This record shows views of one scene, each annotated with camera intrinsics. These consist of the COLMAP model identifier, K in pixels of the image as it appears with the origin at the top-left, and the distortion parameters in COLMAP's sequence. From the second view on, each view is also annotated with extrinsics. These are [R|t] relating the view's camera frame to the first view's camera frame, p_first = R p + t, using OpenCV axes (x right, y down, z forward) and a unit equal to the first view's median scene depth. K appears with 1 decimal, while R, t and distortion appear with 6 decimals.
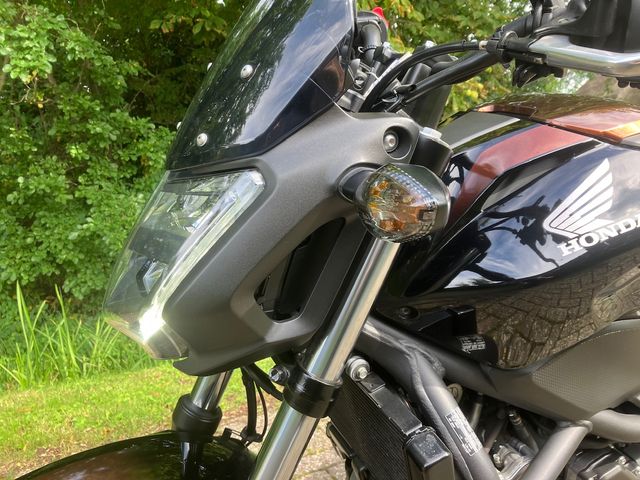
lens RADIAL K [[531.7, 0, 306.2], [0, 531.7, 234.4], [0, 0, 1]] dist [0.014016, -0.012907]
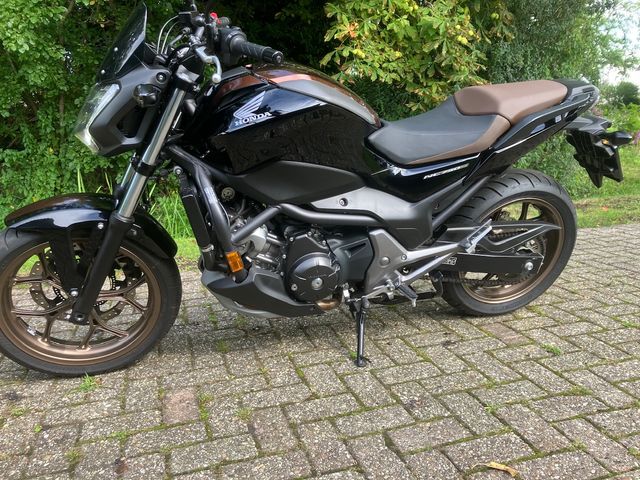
lens RADIAL K [[531.7, 0, 316.6], [0, 531.7, 241.7], [0, 0, 1]] dist [0.014016, -0.012907]
pose [[0.990560, 0.100870, -0.092819, 0.936975], [-0.086760, 0.985594, 0.145181, 0.151319], [0.106127, -0.135757, 0.985042, -1.330976]]
